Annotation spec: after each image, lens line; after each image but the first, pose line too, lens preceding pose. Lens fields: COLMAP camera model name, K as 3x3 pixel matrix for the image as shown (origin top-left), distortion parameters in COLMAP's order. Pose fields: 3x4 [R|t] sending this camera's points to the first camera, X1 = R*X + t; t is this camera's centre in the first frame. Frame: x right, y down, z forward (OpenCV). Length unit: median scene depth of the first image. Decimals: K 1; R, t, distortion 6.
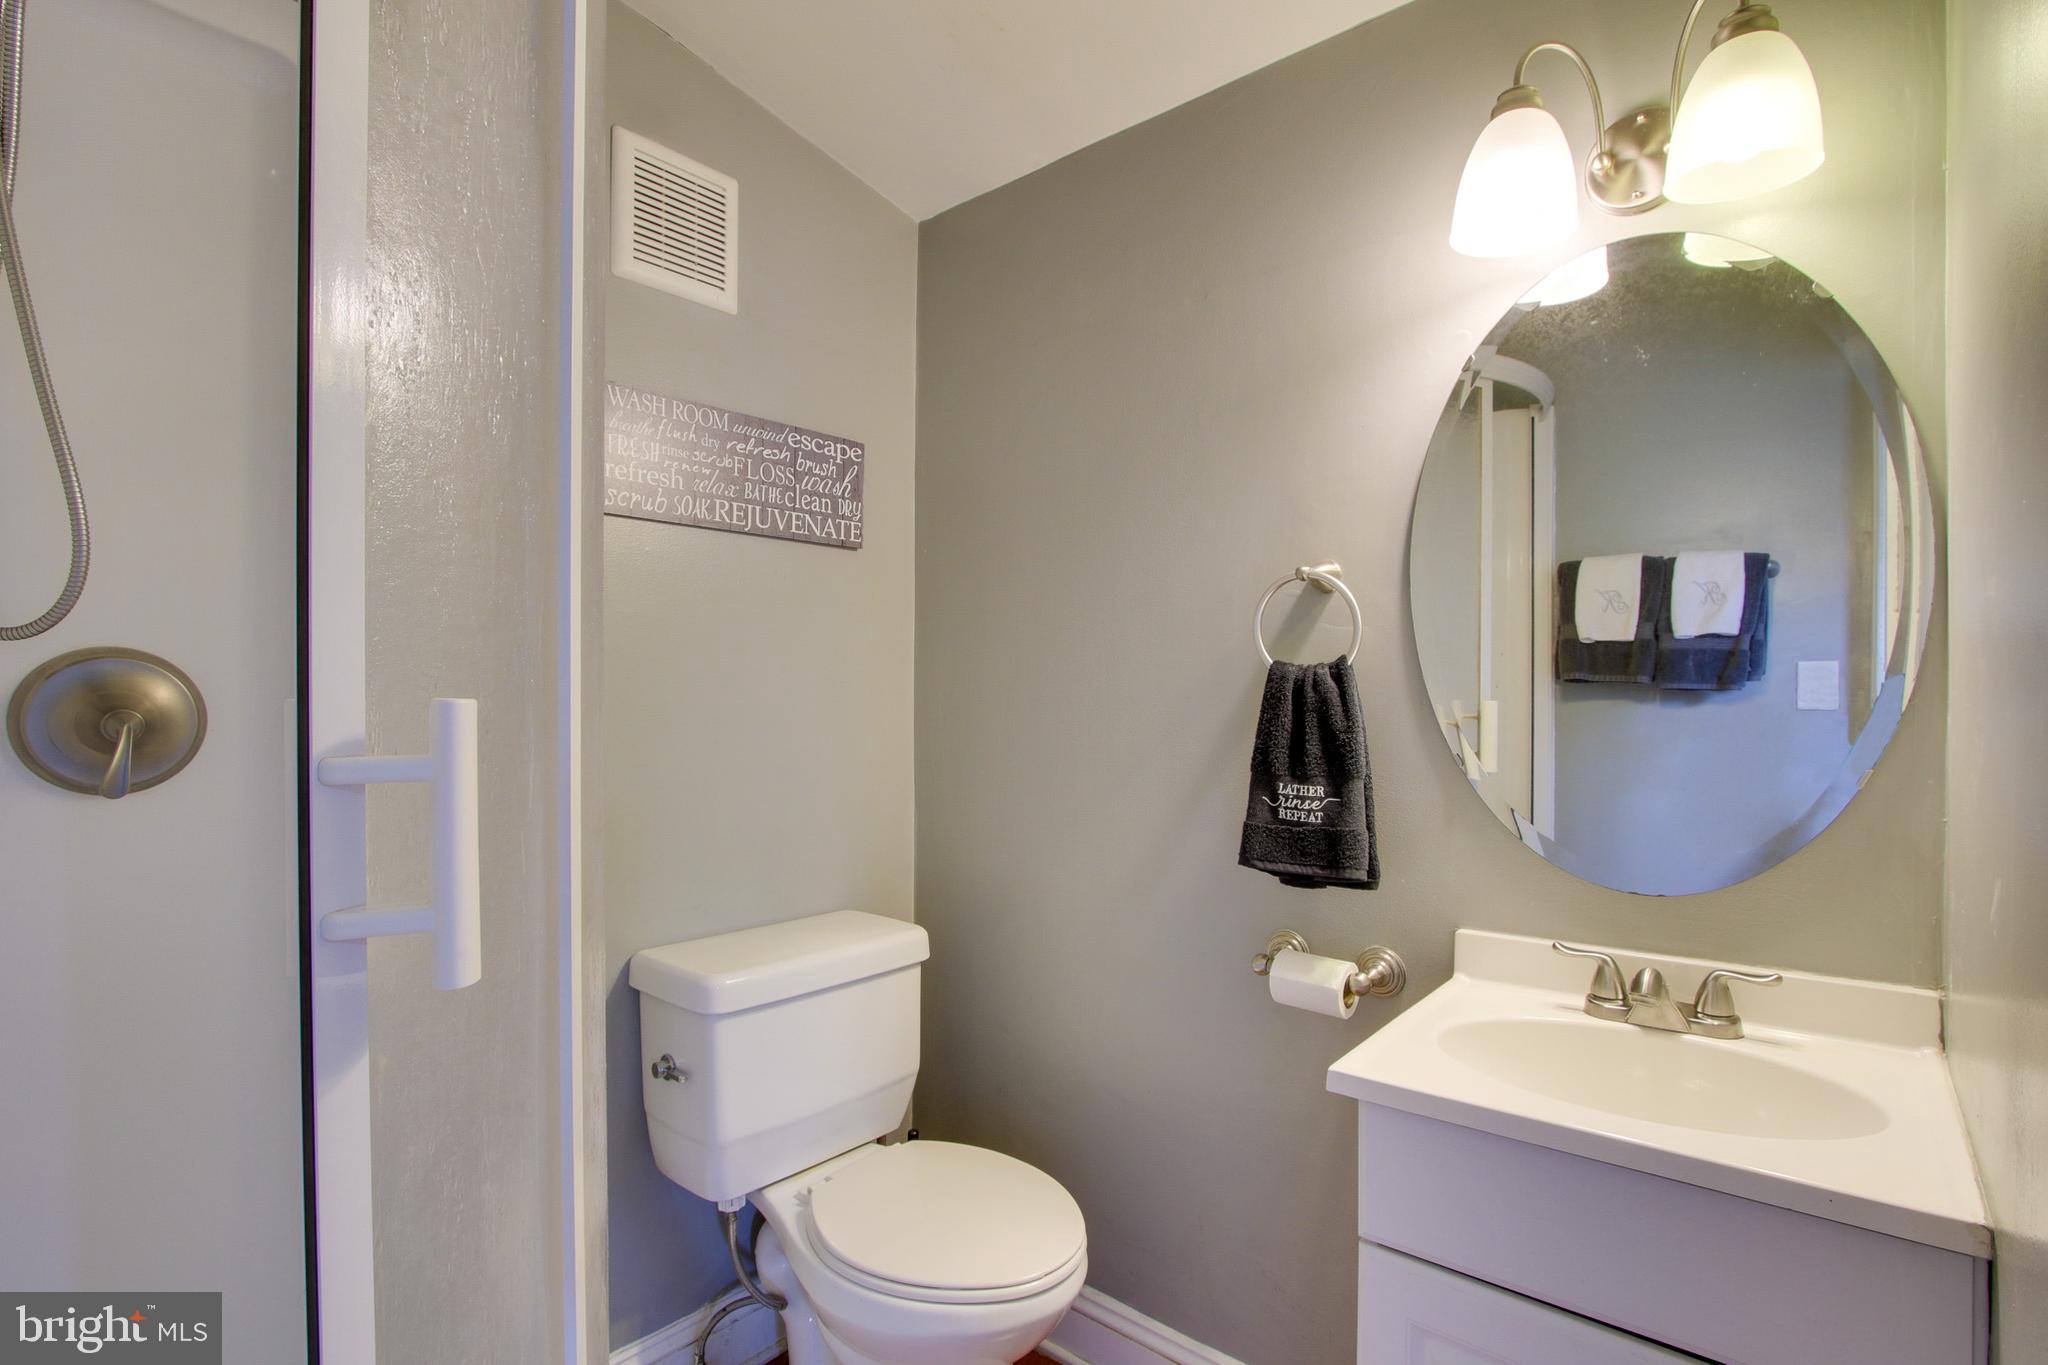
lens RADIAL K [[979.2, 0, 1024.5], [0, 979.2, 701.8], [0, 0, 1]] dist [-0.004426, -0.001507]
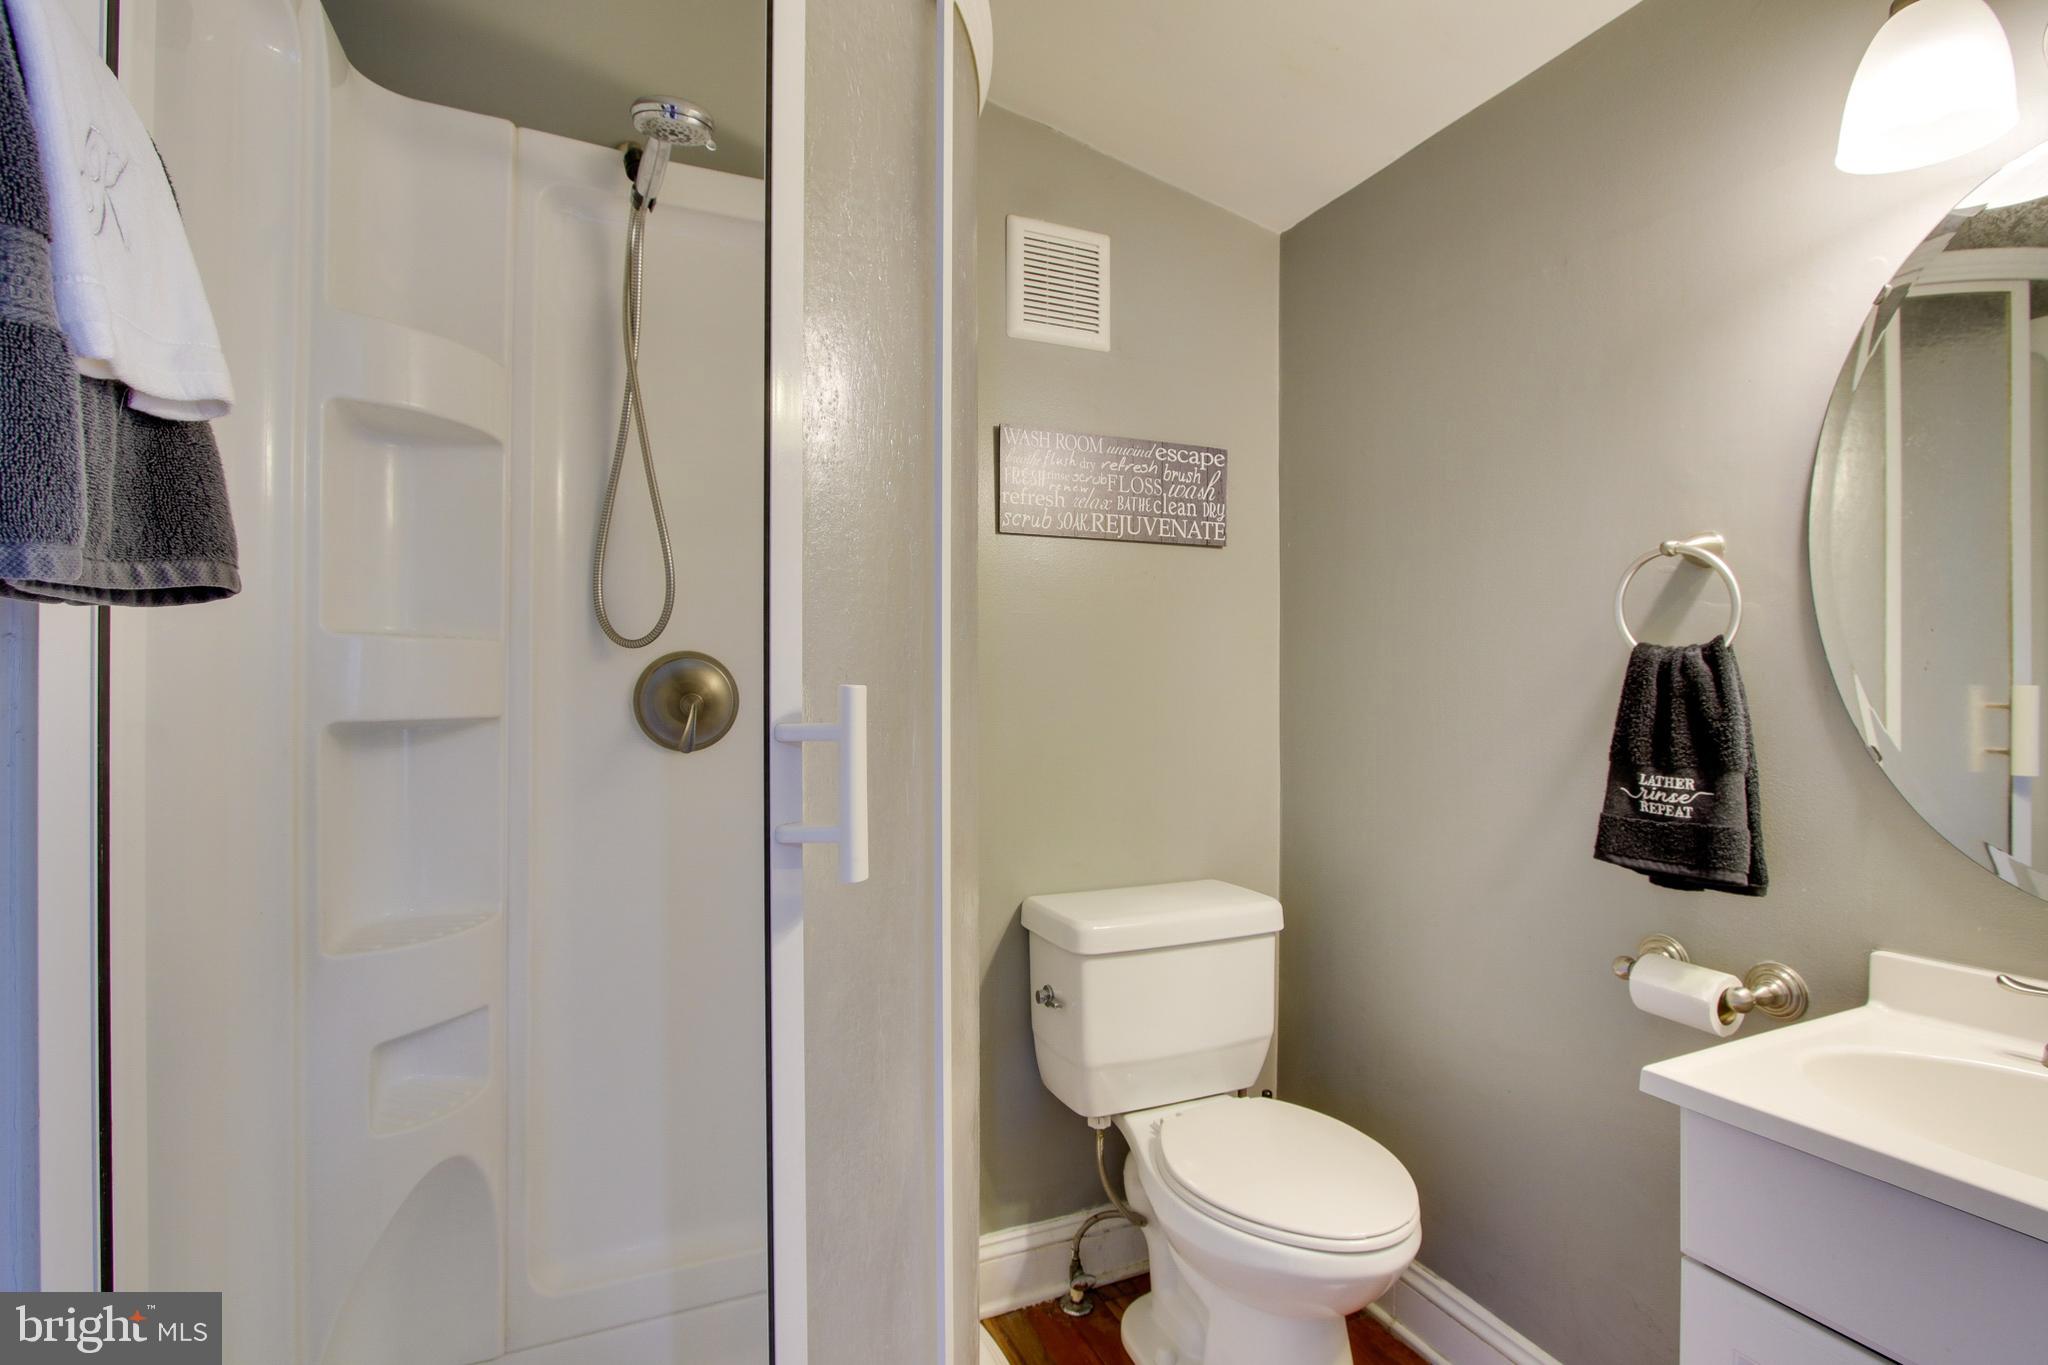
lens RADIAL K [[988.3, 0, 1024.3], [0, 988.3, 675.2], [0, 0, 1]] dist [0.003249, 0.002118]
pose [[0.902676, -0.006847, -0.430267, 0.133639], [0.000908, 0.999901, -0.014006, 0.001508], [0.430320, 0.012252, 0.902593, -0.105522]]
